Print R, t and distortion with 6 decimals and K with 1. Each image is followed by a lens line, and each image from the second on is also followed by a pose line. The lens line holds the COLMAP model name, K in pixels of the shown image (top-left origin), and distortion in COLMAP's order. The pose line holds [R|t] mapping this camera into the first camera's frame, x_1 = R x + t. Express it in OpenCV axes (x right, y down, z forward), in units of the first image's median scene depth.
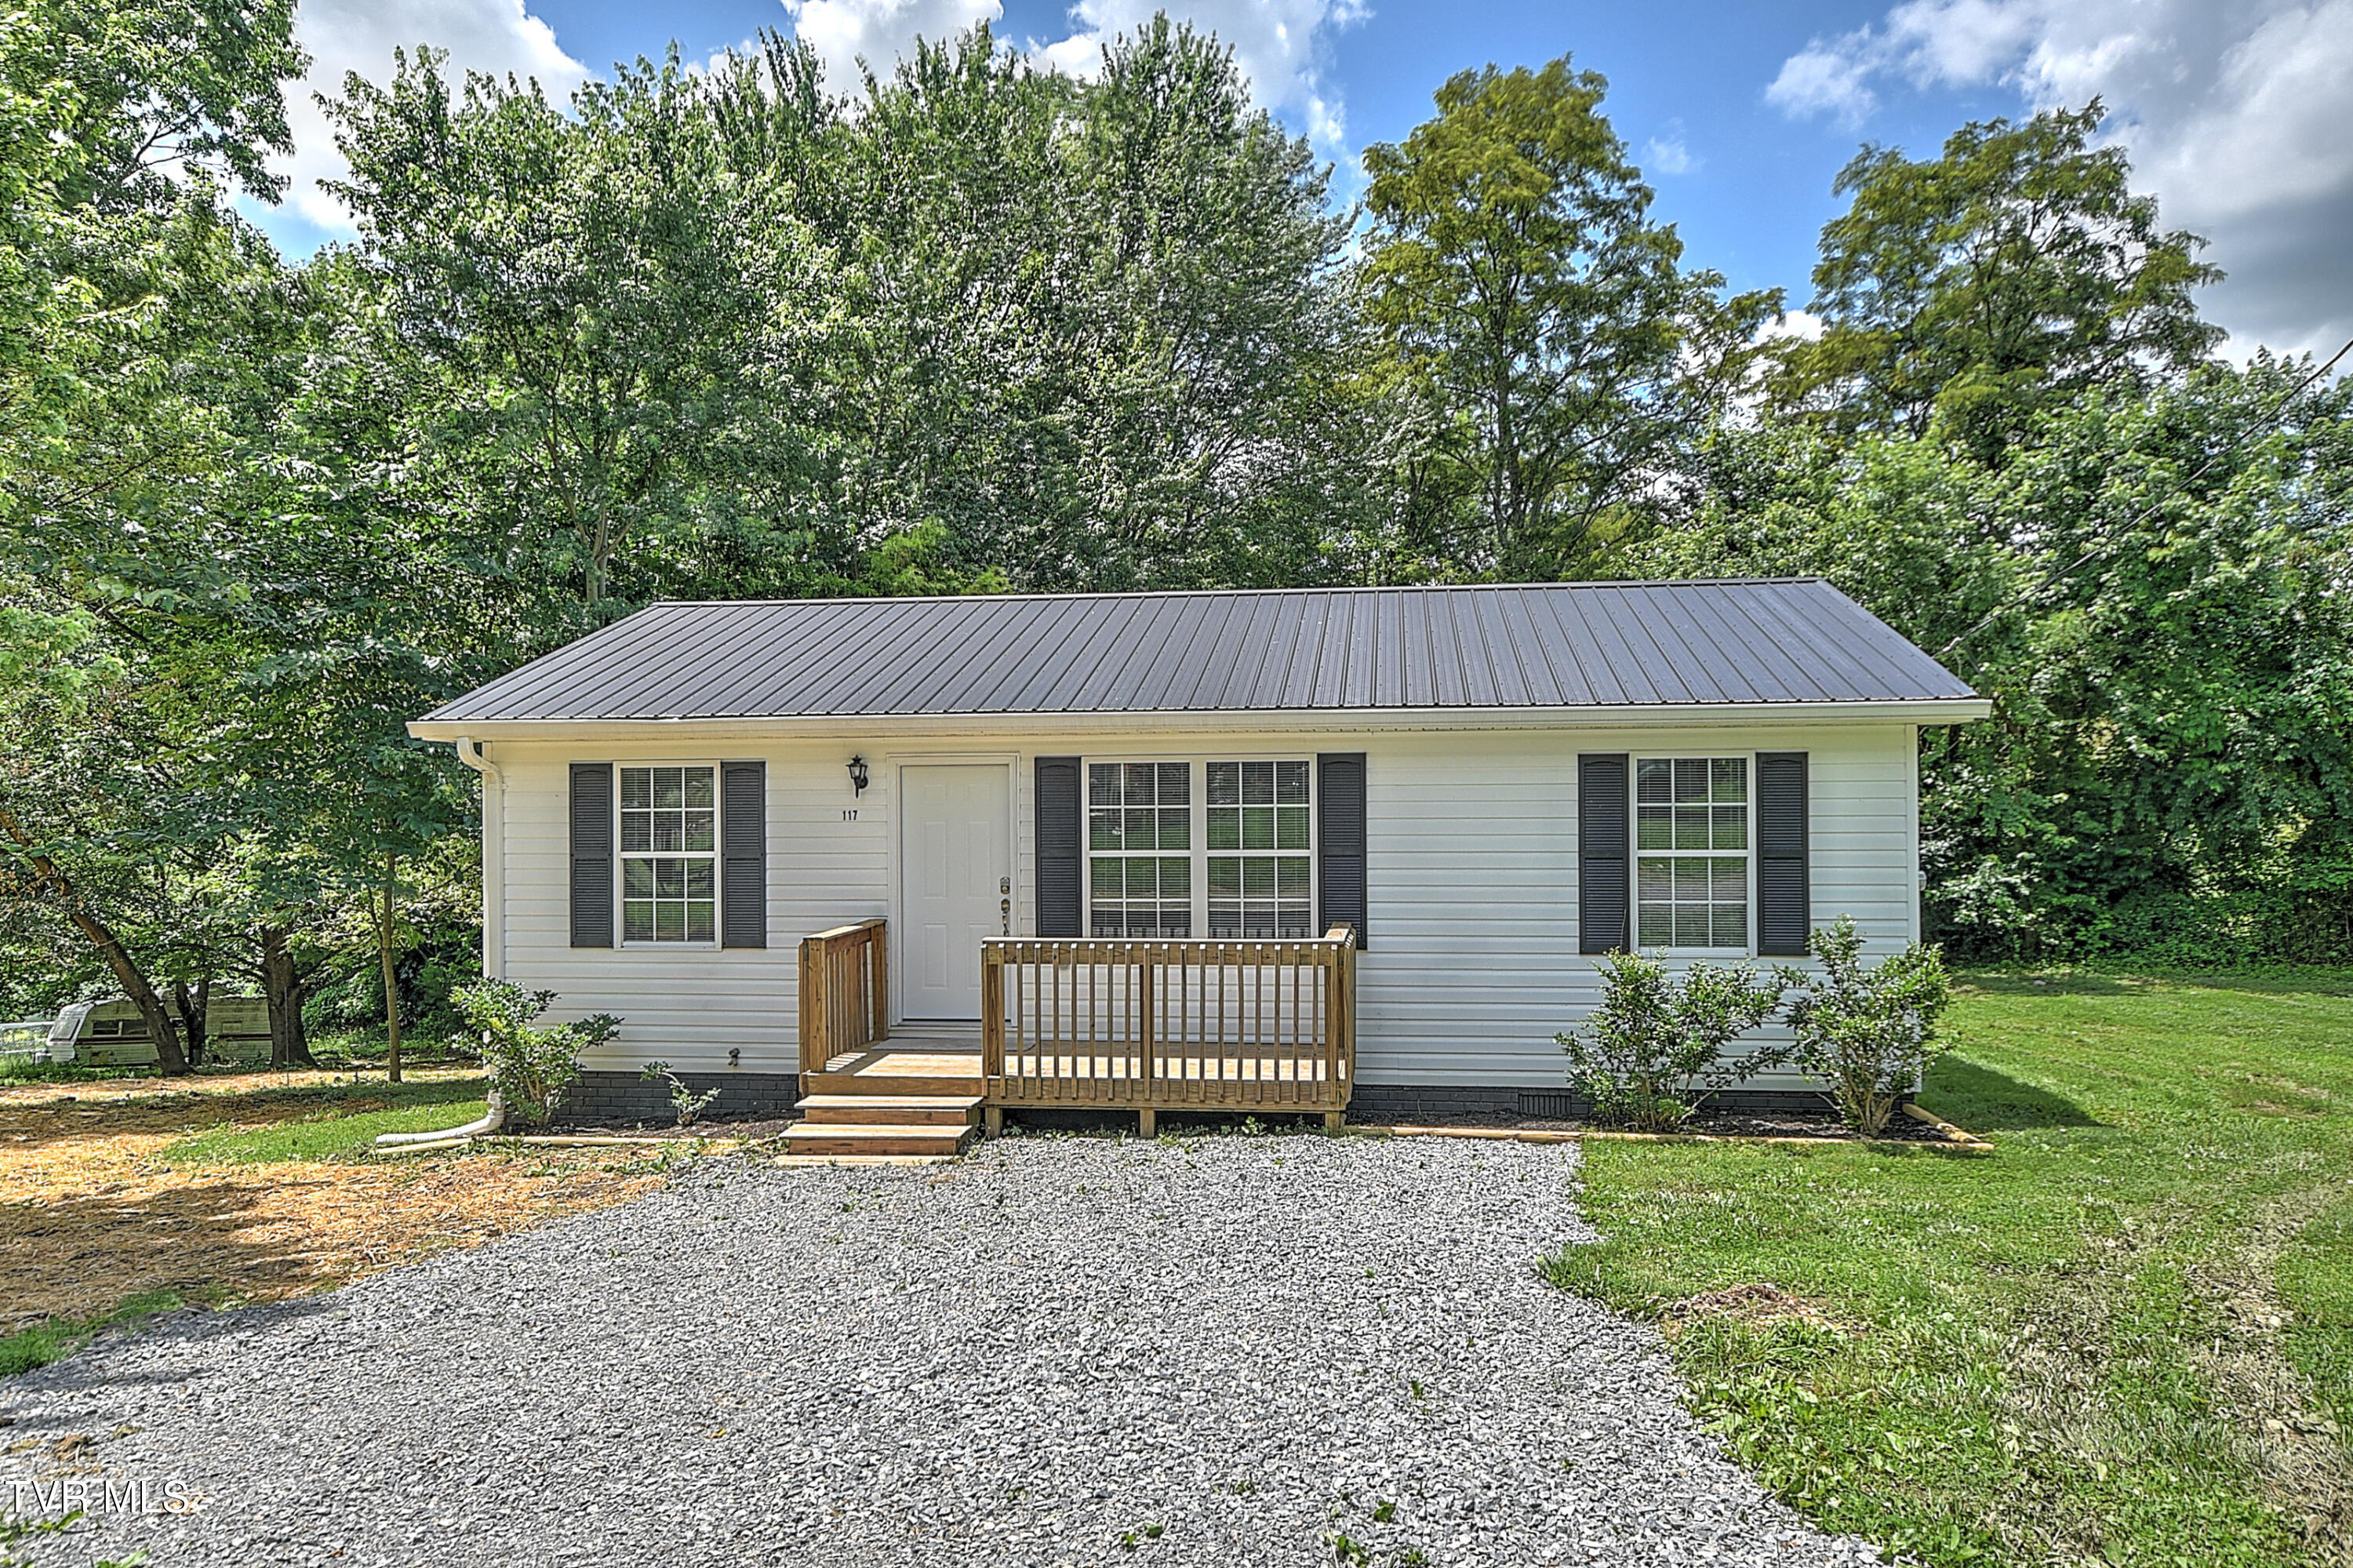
lens RADIAL K [[1621.2, 0, 1184.5], [0, 1621.2, 776.9], [0, 0, 1]] dist [0.028123, 0.005795]
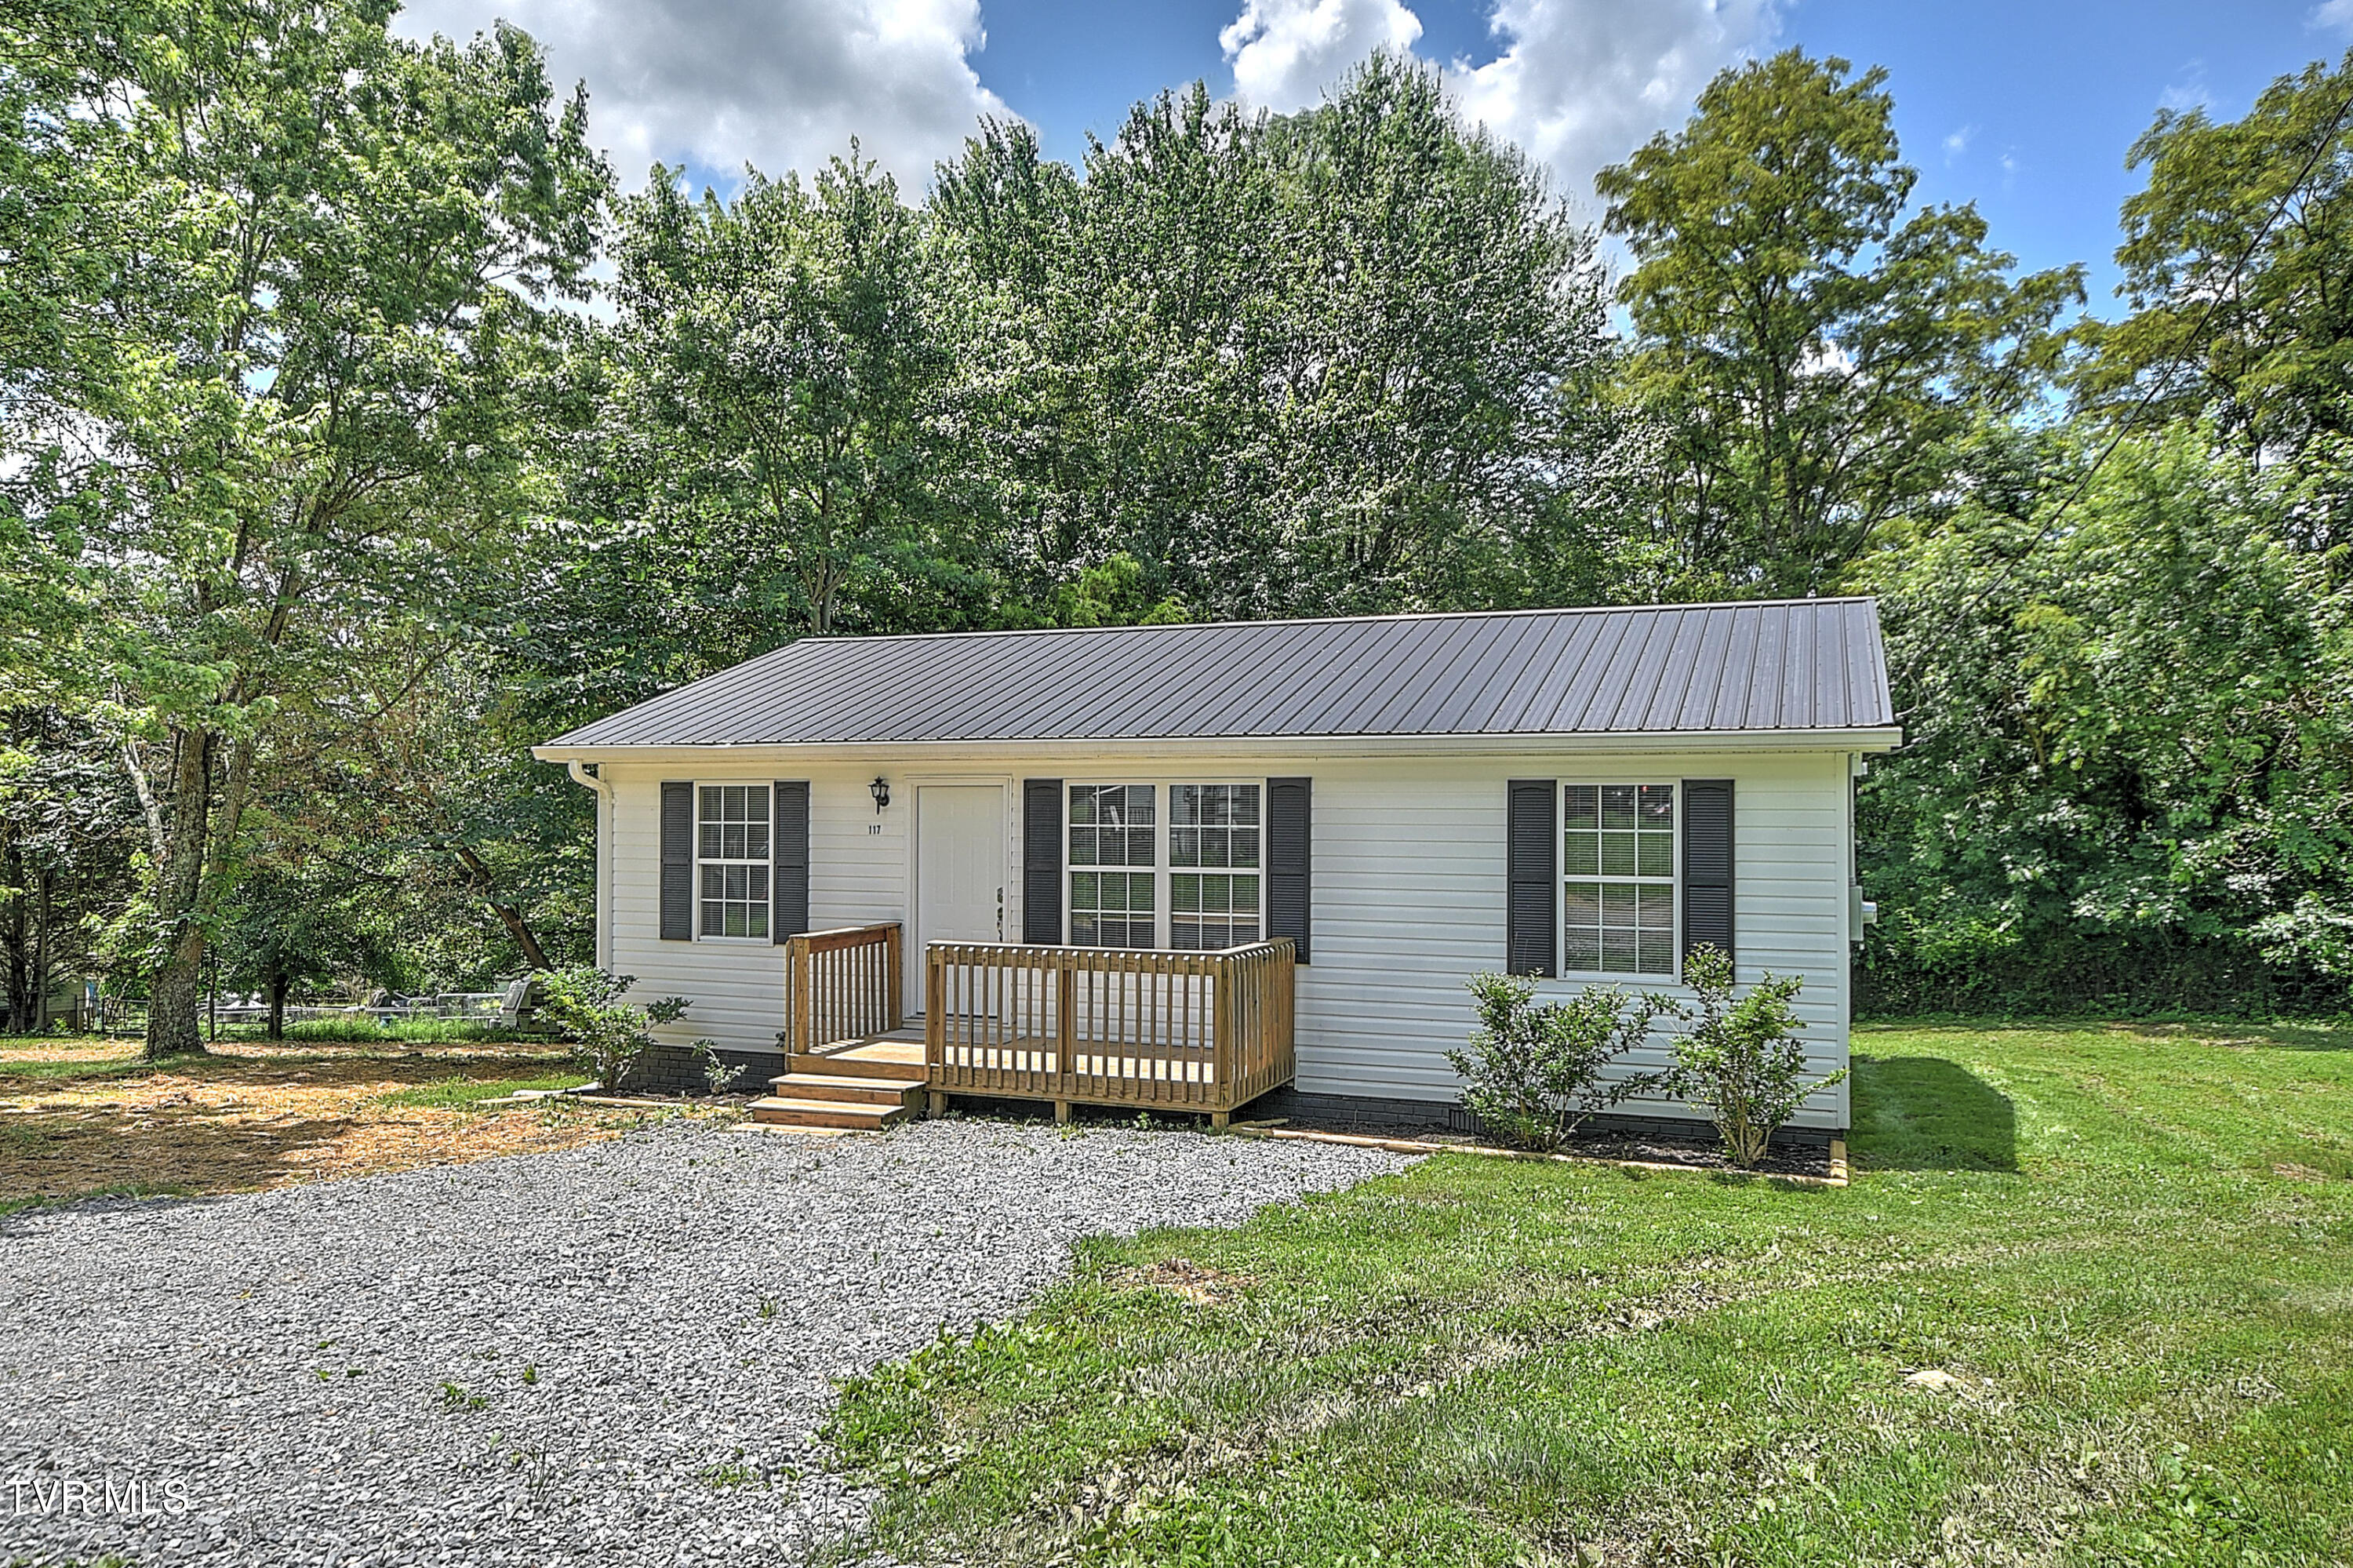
lens RADIAL K [[1621.2, 0, 1184.5], [0, 1621.2, 776.9], [0, 0, 1]] dist [0.028123, 0.005795]
pose [[0.969580, 0.005932, -0.244702, 0.290108], [-0.008144, 0.999935, -0.008030, -0.006102], [0.244638, 0.009779, 0.969565, -0.043852]]
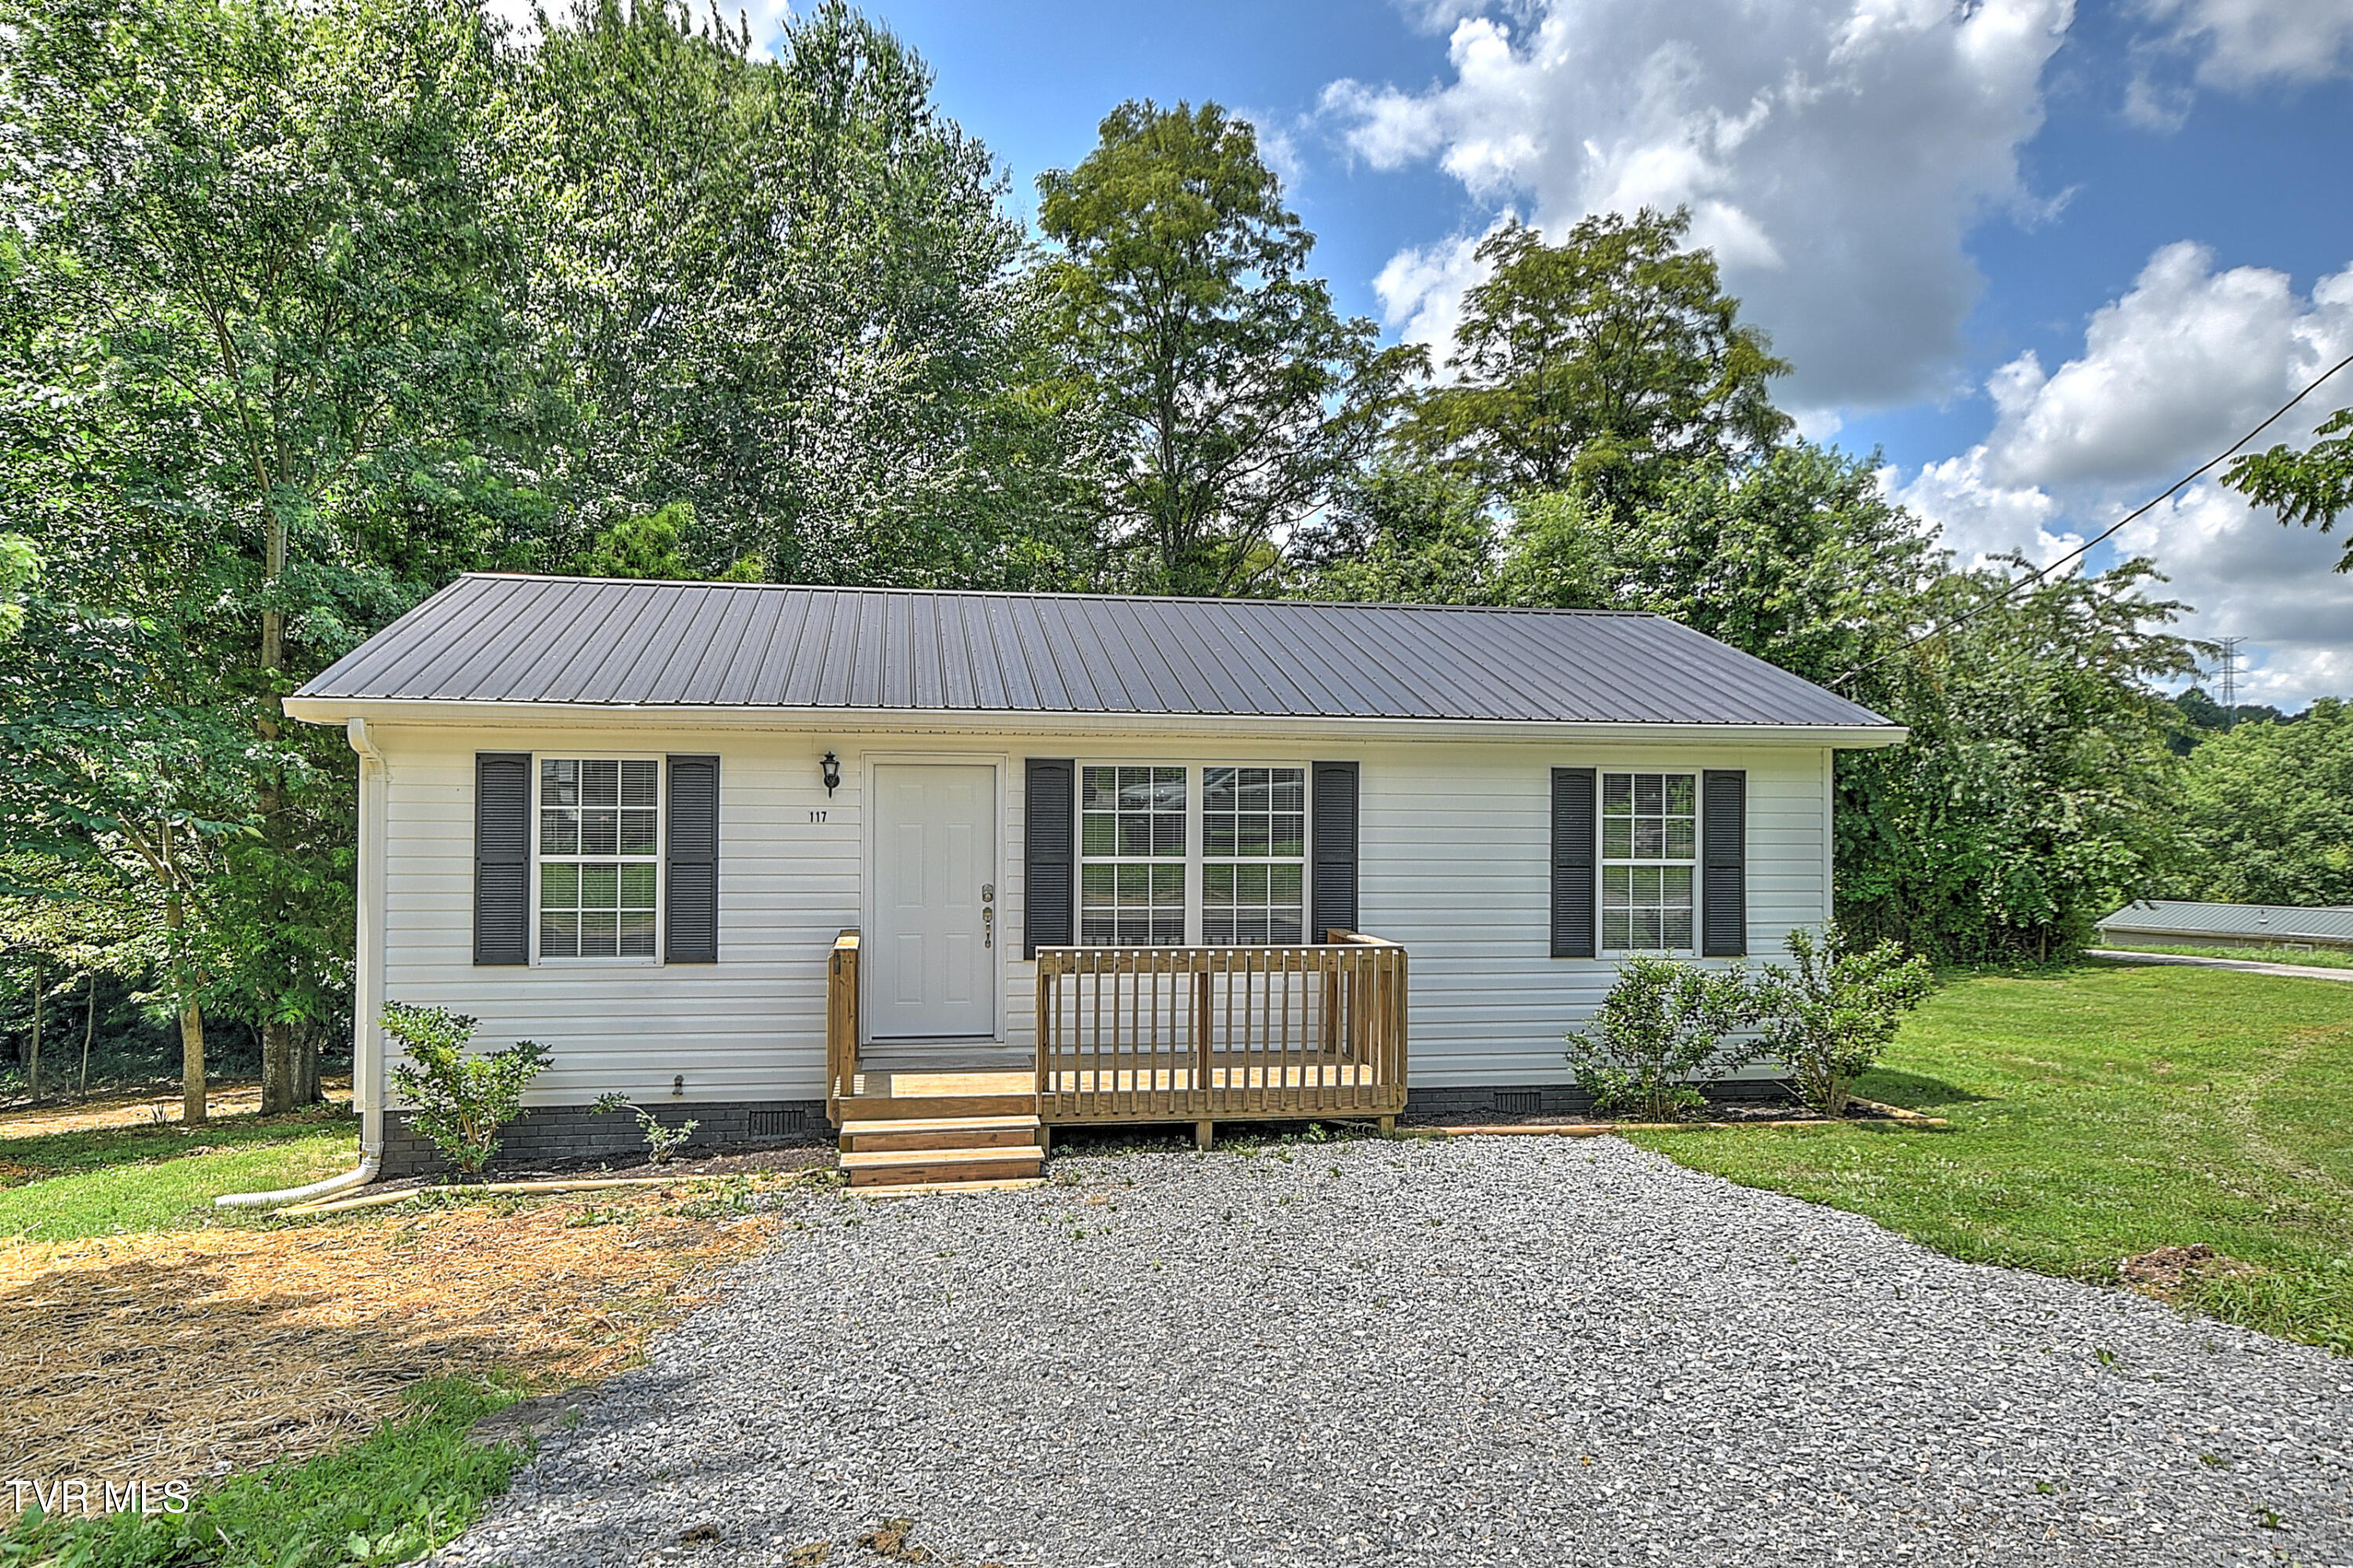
lens RADIAL K [[1621.2, 0, 1184.5], [0, 1621.2, 776.9], [0, 0, 1]] dist [0.028123, 0.005795]
pose [[0.955411, 0.020159, 0.294591, -0.290407], [-0.017167, 0.999771, -0.012738, 0.009591], [-0.294780, 0.007113, 0.955539, 0.063166]]
